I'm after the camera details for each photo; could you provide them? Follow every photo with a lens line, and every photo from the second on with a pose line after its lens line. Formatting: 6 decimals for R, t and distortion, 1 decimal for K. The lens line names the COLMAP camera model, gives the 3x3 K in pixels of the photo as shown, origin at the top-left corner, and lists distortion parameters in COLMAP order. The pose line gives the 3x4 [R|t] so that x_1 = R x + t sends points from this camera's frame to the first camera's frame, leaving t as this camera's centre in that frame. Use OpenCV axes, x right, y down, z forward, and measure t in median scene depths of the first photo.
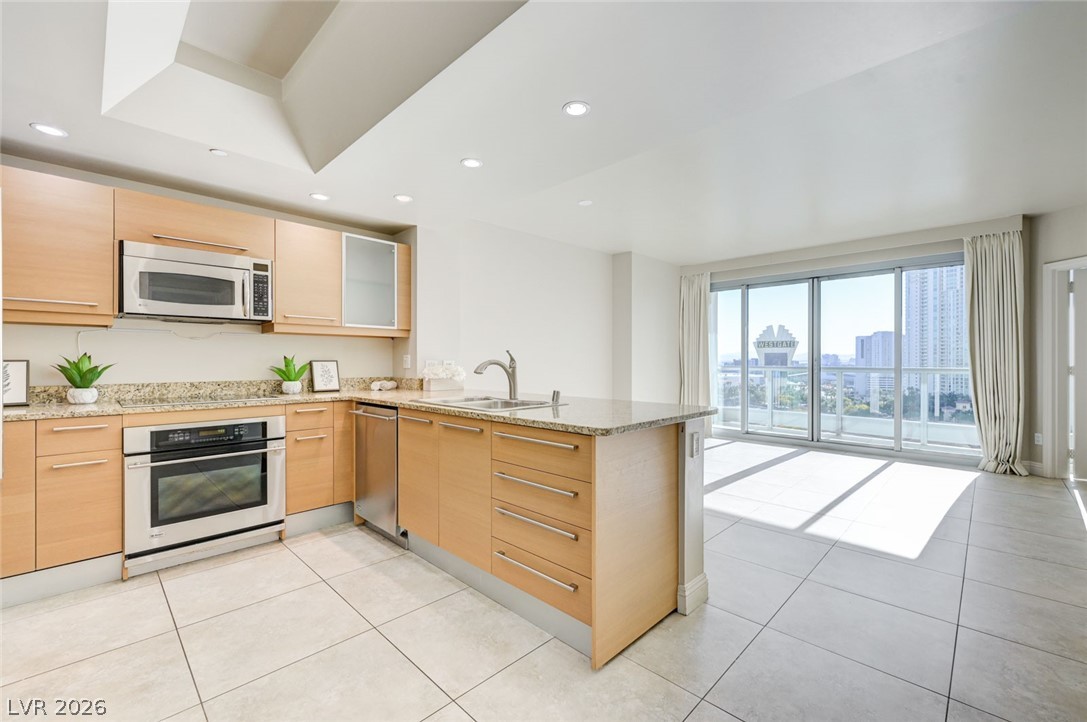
lens RADIAL K [[456.0, 0, 544.7], [0, 456.0, 363.4], [0, 0, 1]] dist [0.000653, 0.000271]
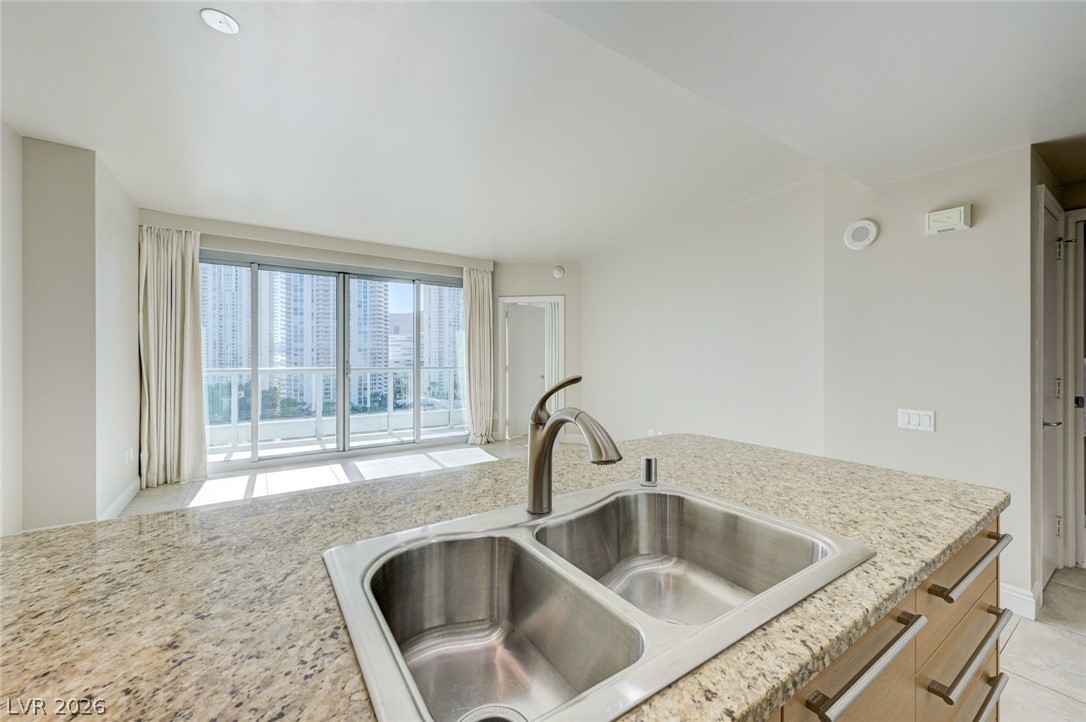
lens RADIAL K [[431.9, 0, 549.1], [0, 431.9, 354.4], [0, 0, 1]] dist [0.004839, -0.000852]
pose [[0.196642, 0.001314, 0.980475, -0.242626], [0.004336, 0.999988, -0.002209, -0.026131], [-0.980466, 0.004686, 0.196634, 0.555169]]
